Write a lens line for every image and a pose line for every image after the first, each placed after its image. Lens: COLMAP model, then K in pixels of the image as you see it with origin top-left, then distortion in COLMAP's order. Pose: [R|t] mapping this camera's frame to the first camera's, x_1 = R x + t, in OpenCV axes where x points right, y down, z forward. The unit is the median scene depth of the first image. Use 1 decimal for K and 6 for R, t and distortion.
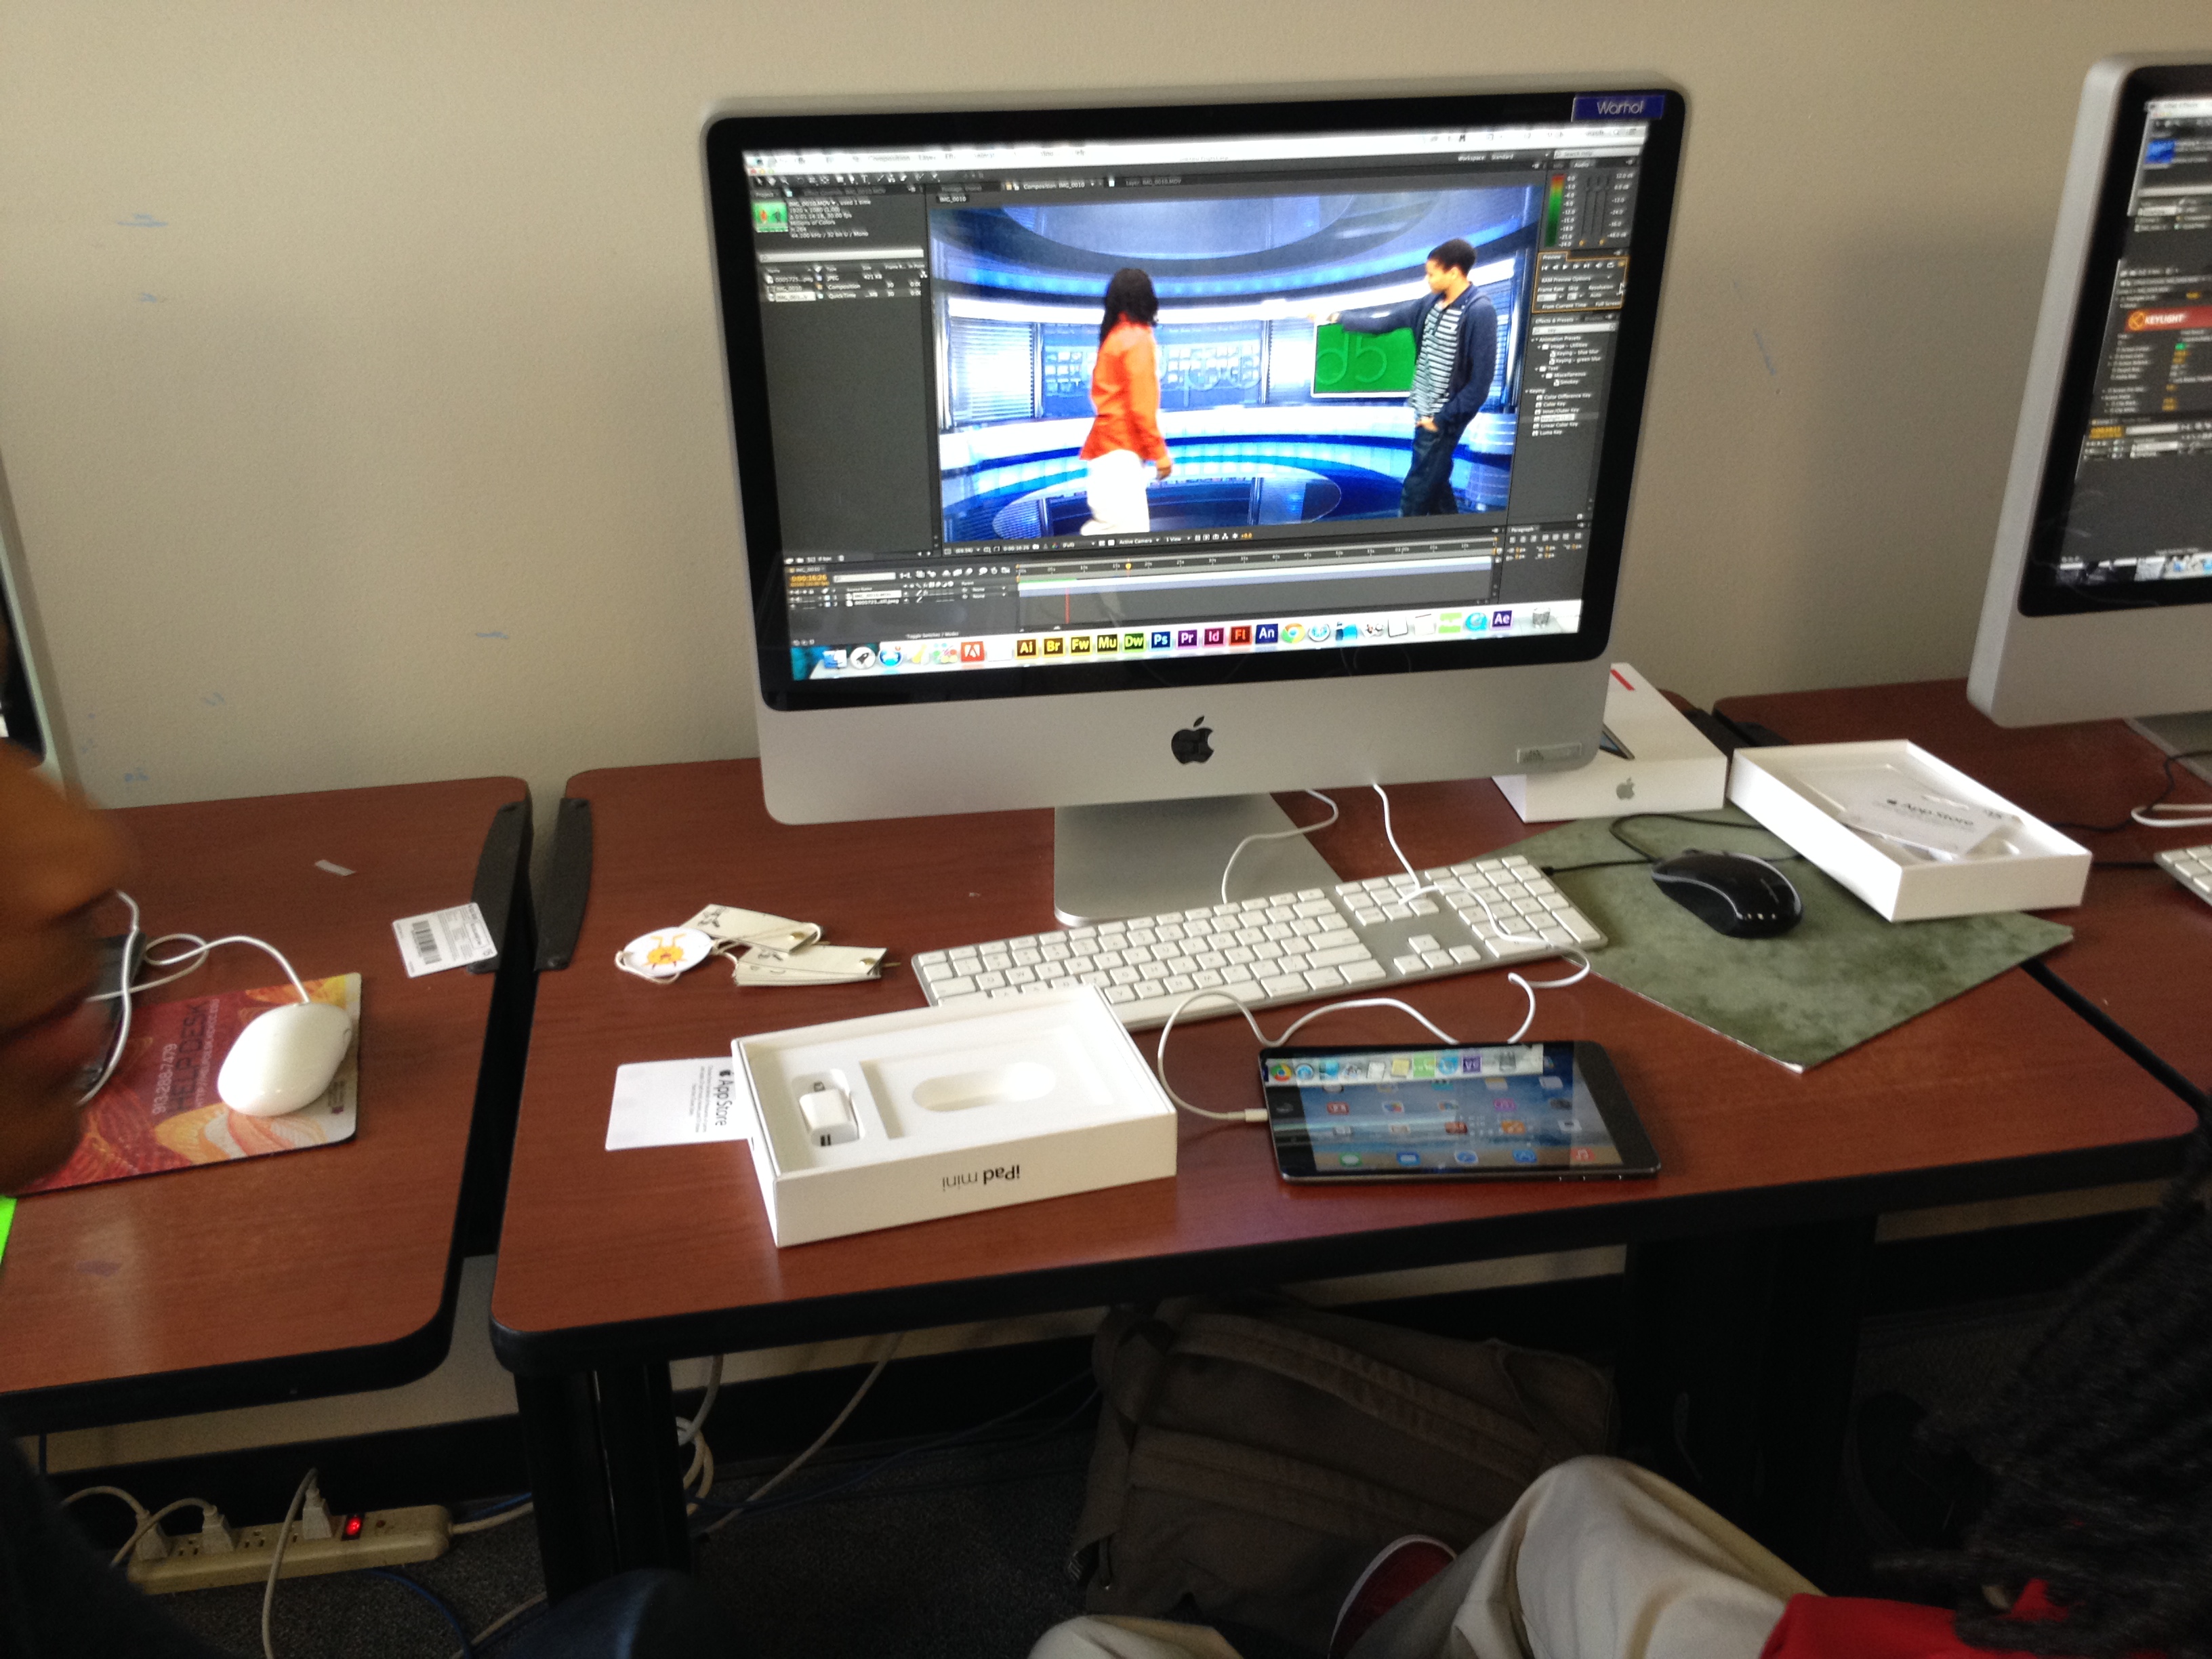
lens RADIAL K [[2068.9, 0, 1091.9], [0, 2068.9, 838.8], [0, 0, 1]] dist [0.016225, 0.000000]
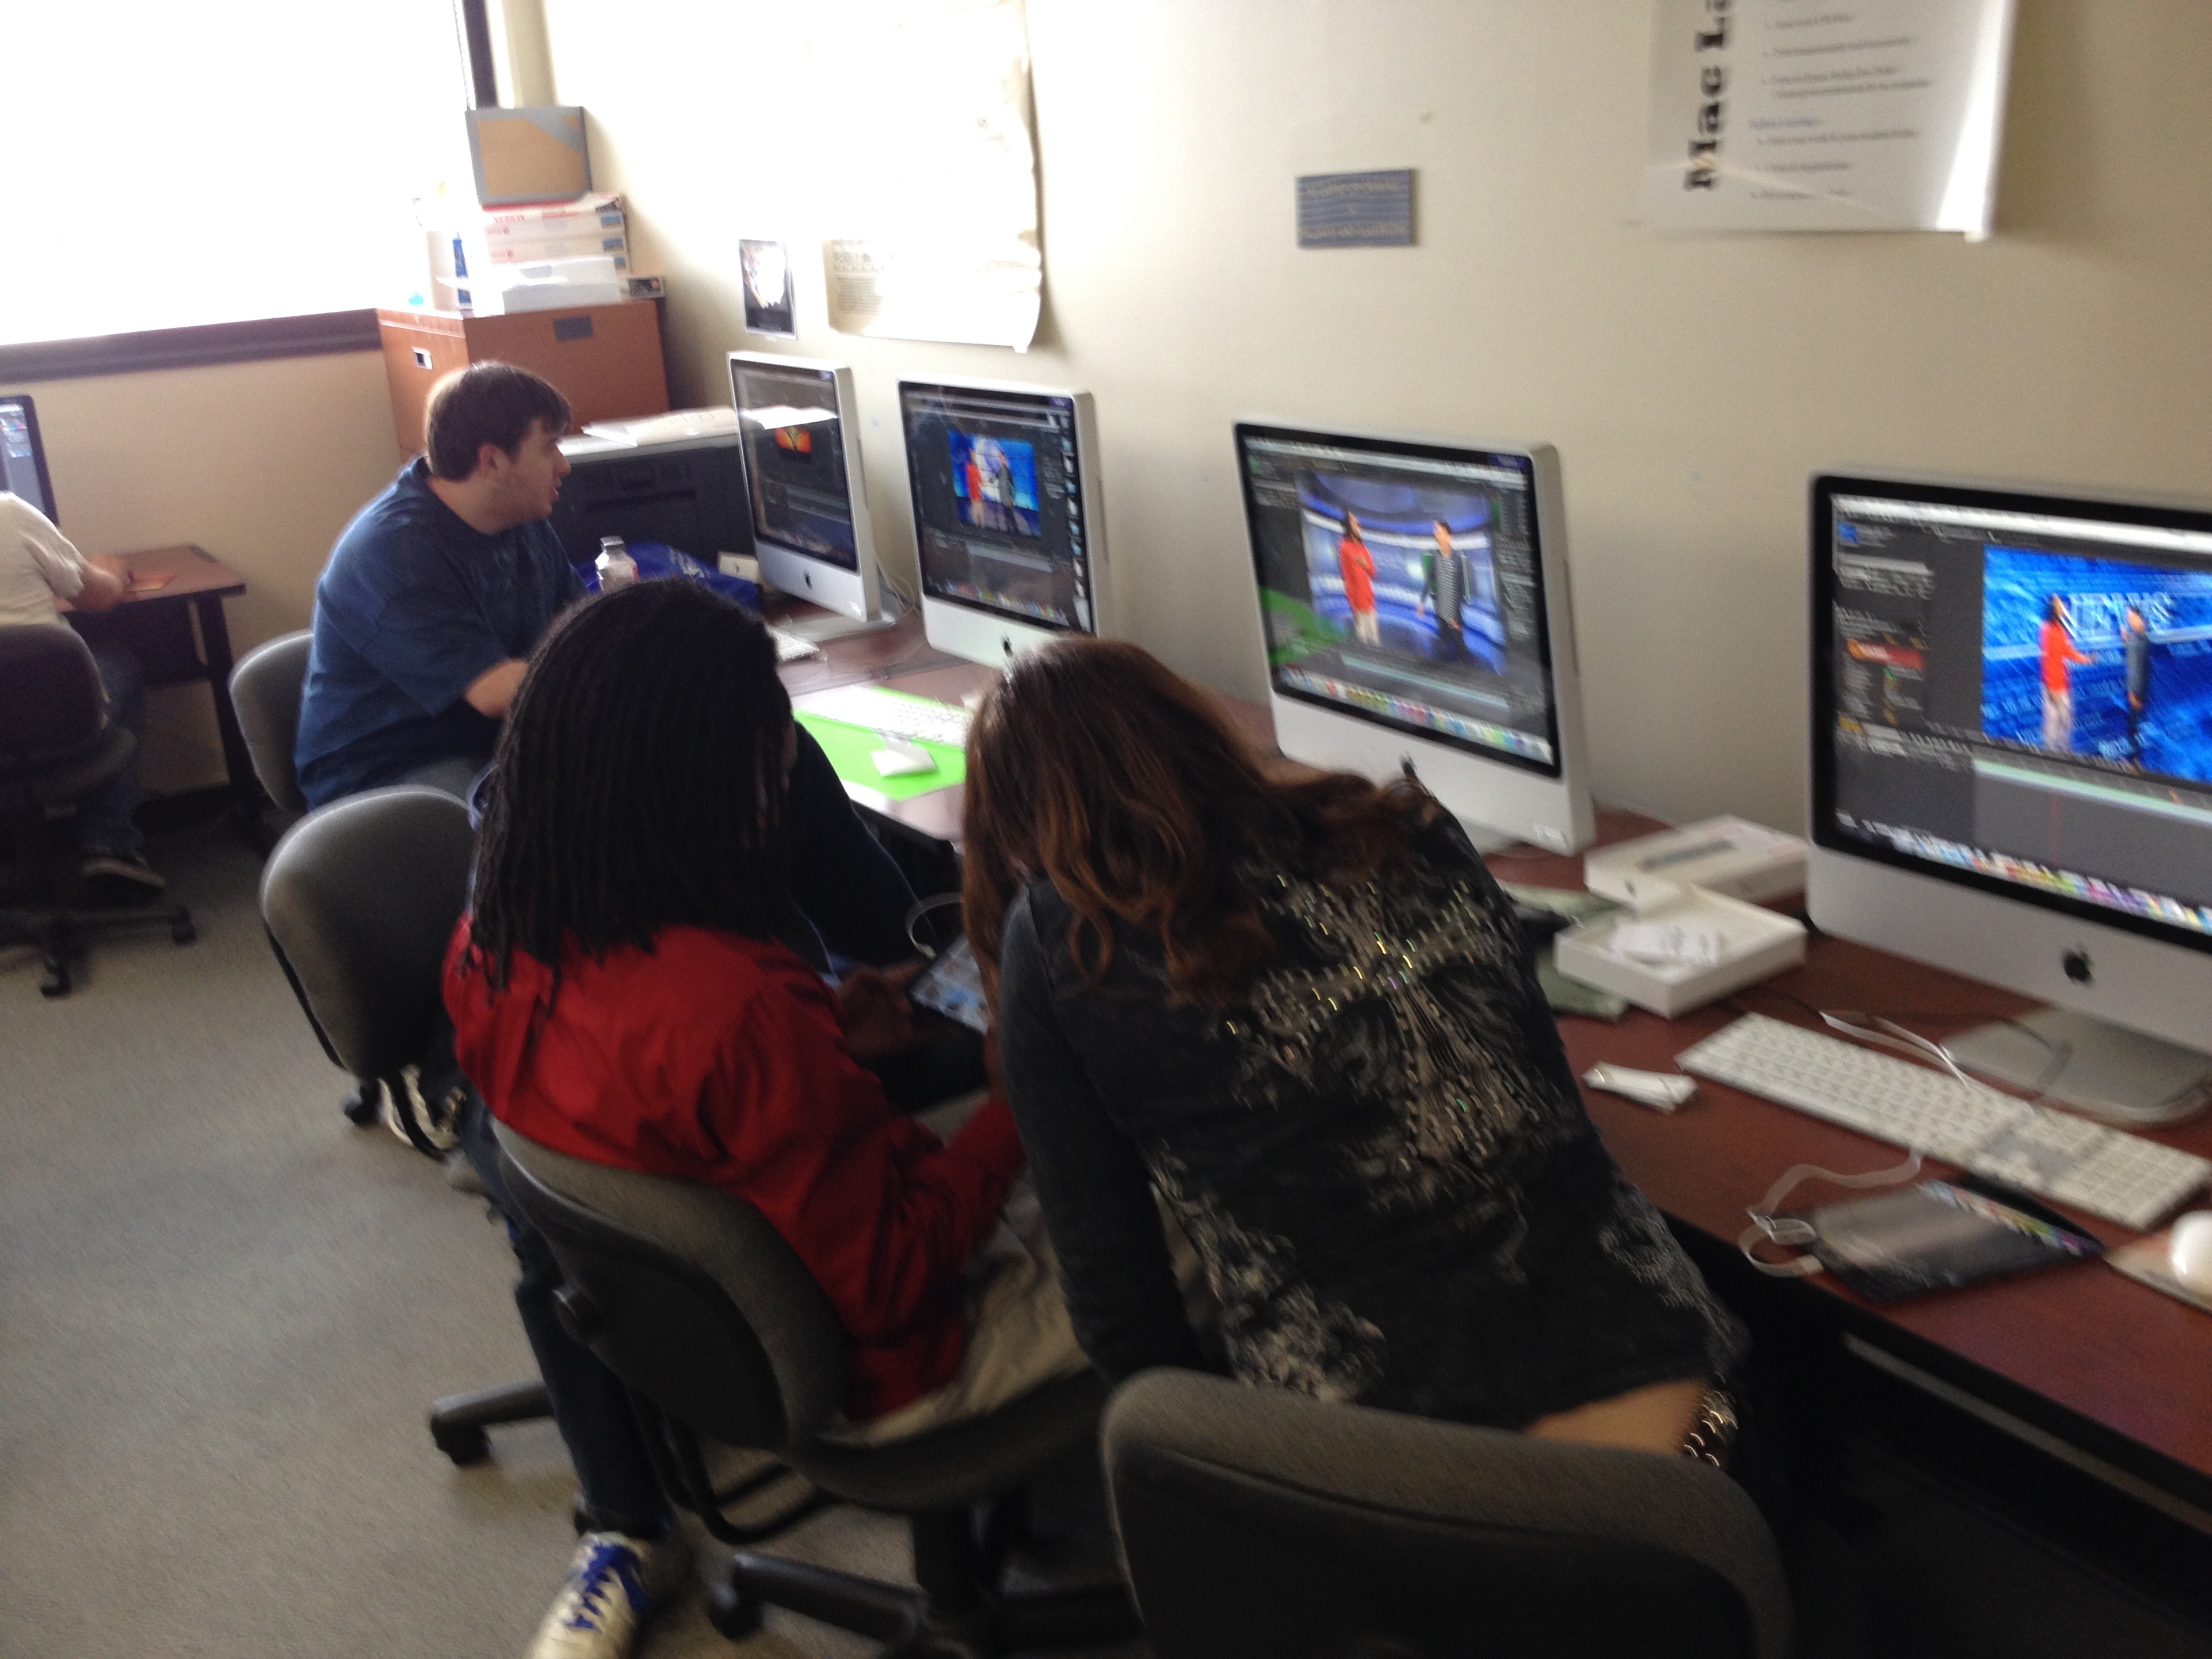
lens RADIAL K [[2068.9, 0, 1109.5], [0, 2068.9, 843.4], [0, 0, 1]] dist [0.016225, 0.000000]
pose [[0.369448, 0.275953, -0.887332, 1.677389], [-0.320831, 0.934050, 0.156902, -0.194591], [0.872110, 0.226717, 0.433617, -0.017142]]
